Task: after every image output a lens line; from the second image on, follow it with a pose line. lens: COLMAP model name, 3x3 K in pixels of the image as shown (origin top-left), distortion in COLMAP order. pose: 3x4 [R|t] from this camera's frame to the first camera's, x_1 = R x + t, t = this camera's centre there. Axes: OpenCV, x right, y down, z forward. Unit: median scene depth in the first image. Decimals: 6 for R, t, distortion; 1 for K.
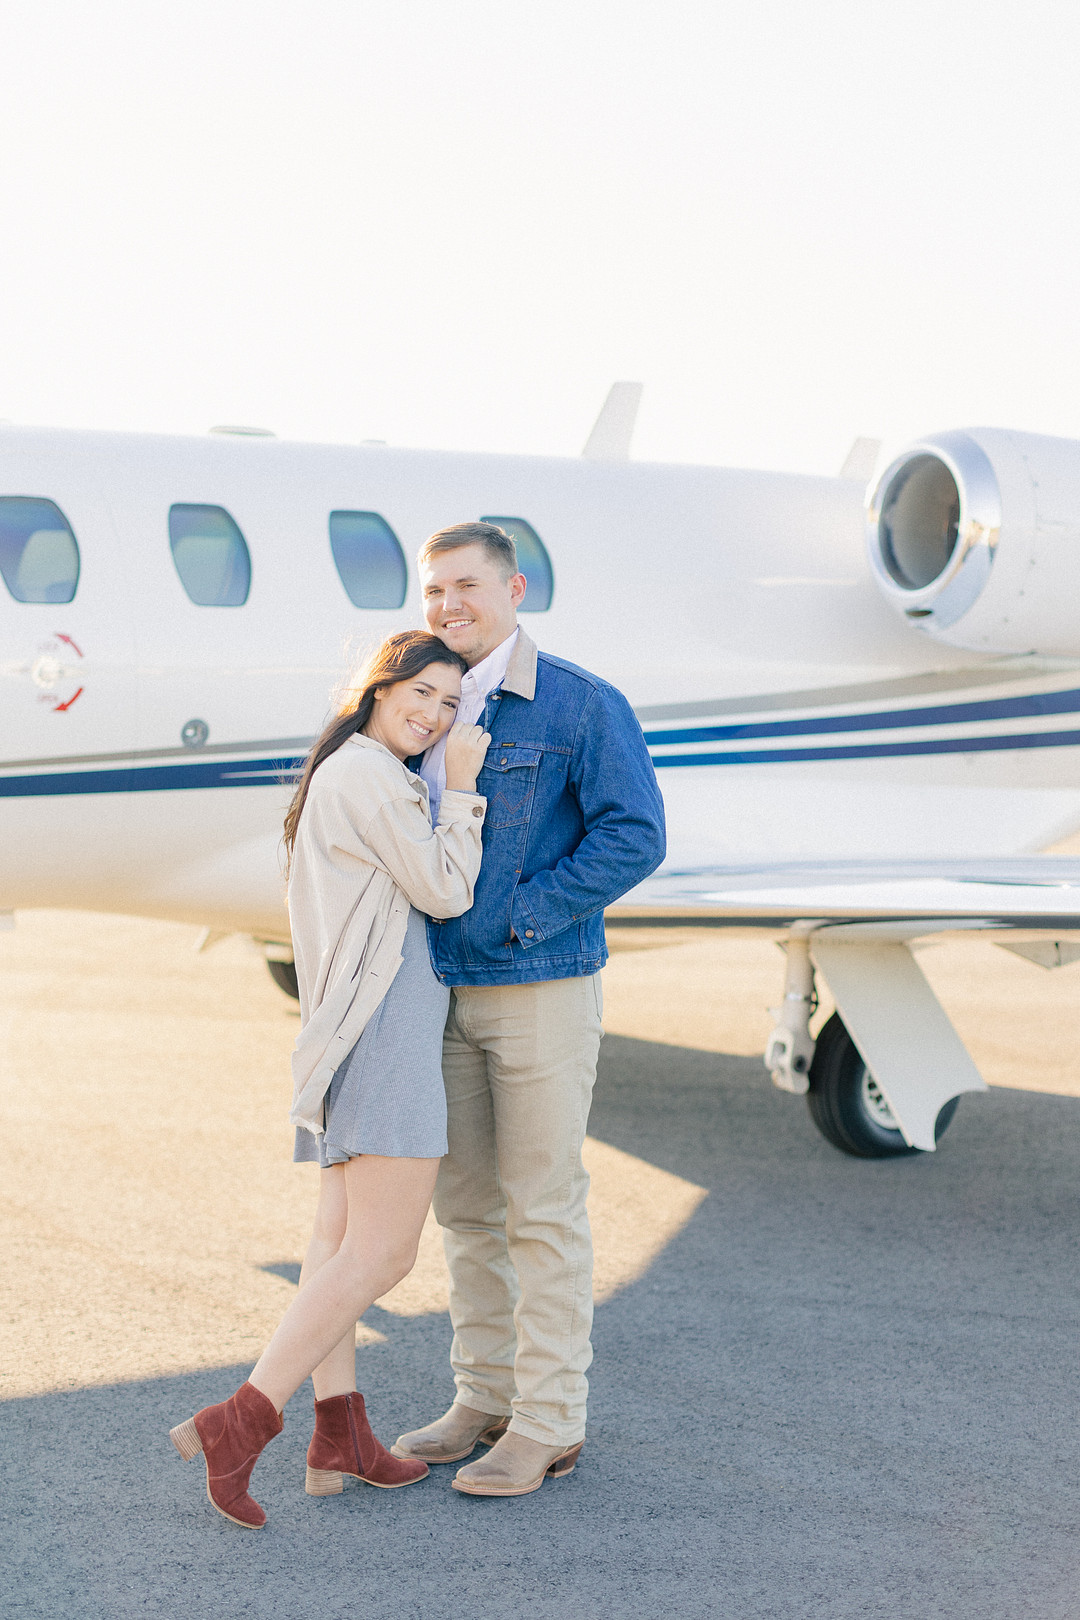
lens RADIAL K [[2493.4, 0, 528.0], [0, 2493.4, 782.9], [0, 0, 1]] dist [0.037784, 0.000000]
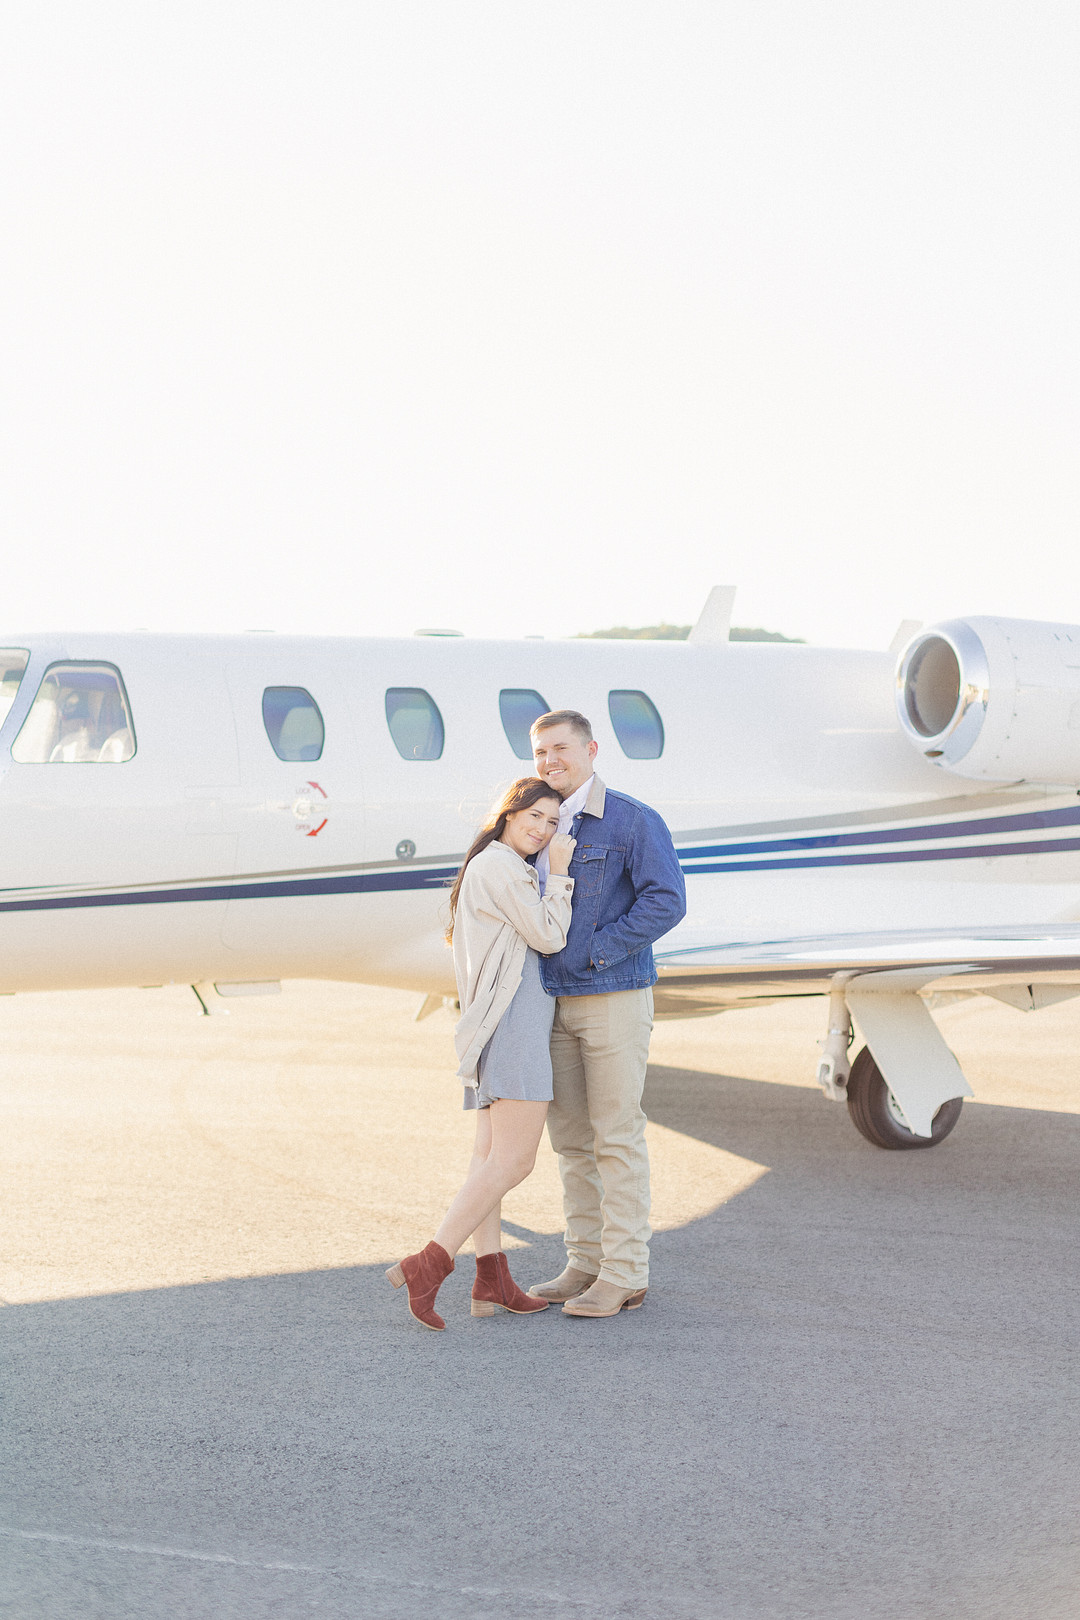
lens RADIAL K [[2493.4, 0, 548.5], [0, 2493.4, 807.2], [0, 0, 1]] dist [0.037784, 0.000000]
pose [[0.996057, -0.019428, -0.086567, 0.083587], [0.015585, 0.998872, -0.044851, 0.024503], [0.087341, 0.043325, 0.995236, -0.477636]]
